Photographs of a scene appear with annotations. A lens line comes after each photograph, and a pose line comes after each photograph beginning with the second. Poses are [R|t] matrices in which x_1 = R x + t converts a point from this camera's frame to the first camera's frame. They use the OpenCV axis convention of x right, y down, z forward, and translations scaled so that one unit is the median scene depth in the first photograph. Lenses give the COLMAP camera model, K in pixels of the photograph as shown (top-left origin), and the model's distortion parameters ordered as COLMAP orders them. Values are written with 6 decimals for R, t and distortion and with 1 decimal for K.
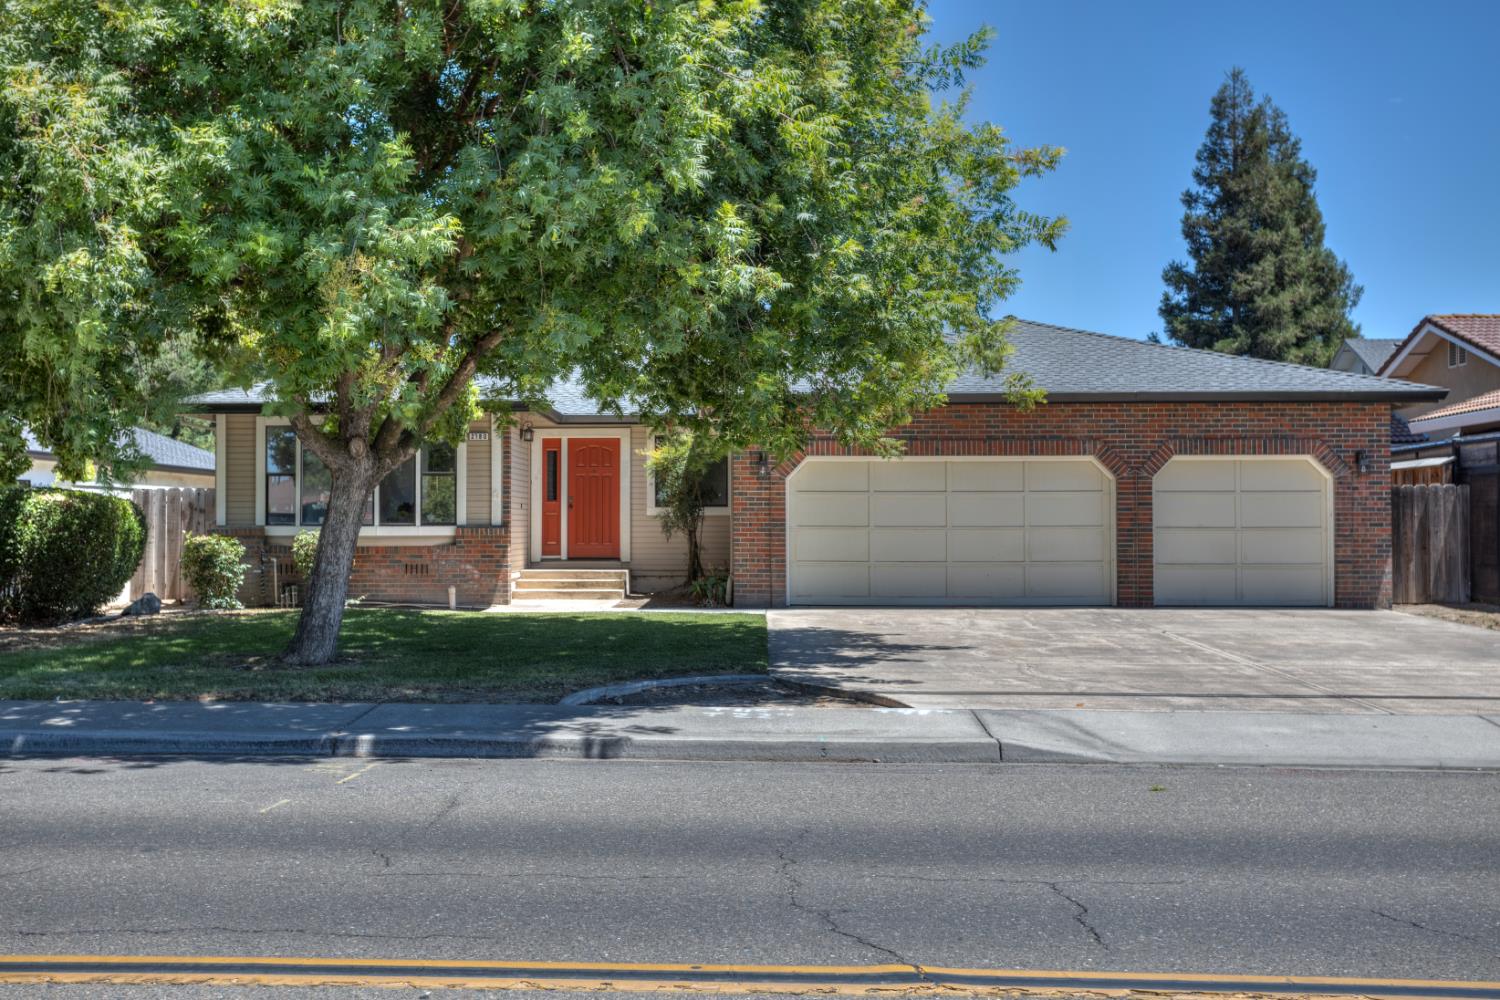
lens RADIAL K [[1727.0, 0, 750.2], [0, 1727.0, 493.5], [0, 0, 1]] dist [-0.160107, 0.000000]
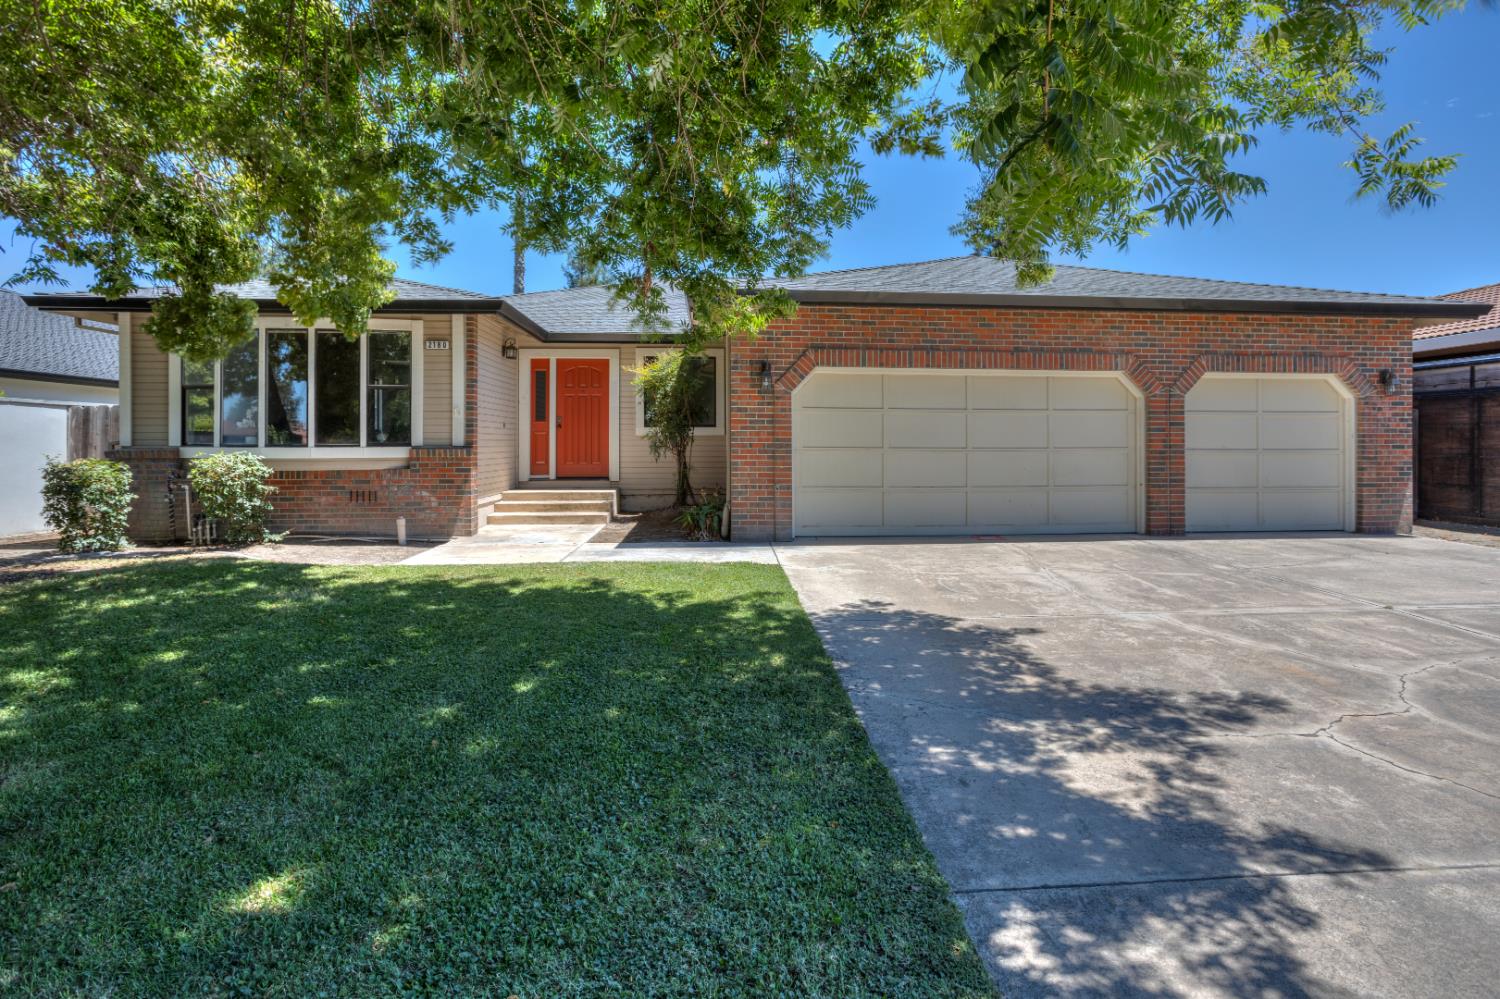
lens RADIAL K [[827.2, 0, 790.6], [0, 827.2, 443.4], [0, 0, 1]] dist [-0.042287, 0.000116]
pose [[0.994633, 0.001402, 0.103452, -0.022077], [-0.003519, 0.999788, 0.020286, 0.008117], [-0.103401, -0.020541, 0.994428, 0.568458]]
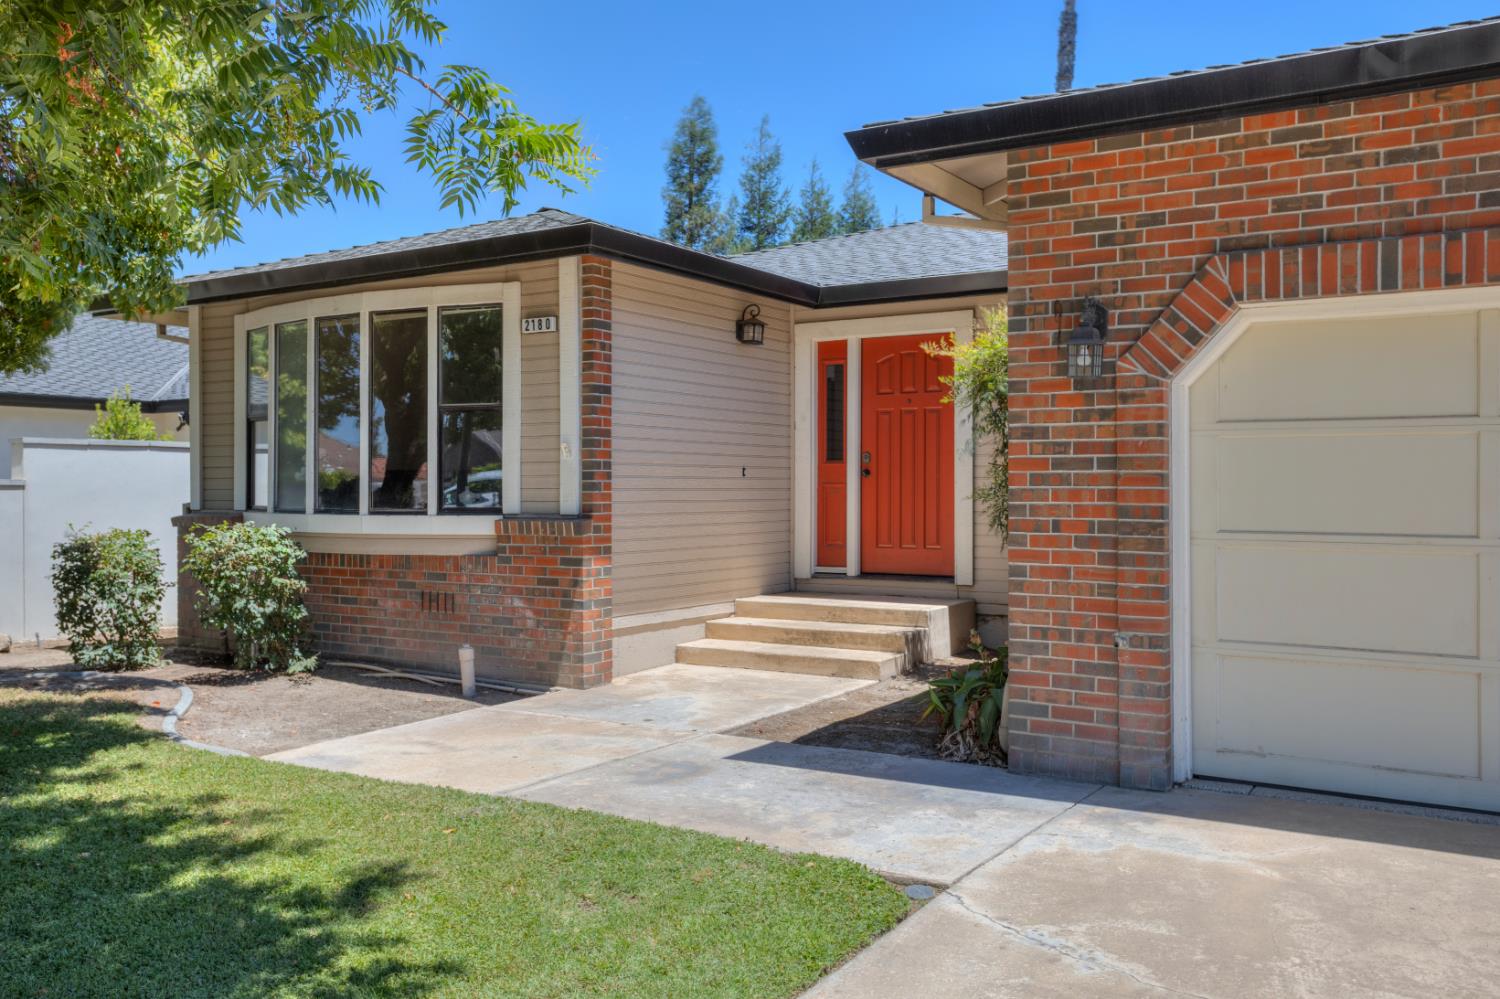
lens RADIAL K [[1302.3, 0, 753.4], [0, 1302.3, 499.9], [0, 0, 1]] dist [0.014662, 0.010252]
pose [[0.849344, 0.006289, -0.527802, 0.079367], [0.009373, 0.999592, 0.026992, 0.005585], [0.527757, -0.027873, 0.848938, 0.733942]]
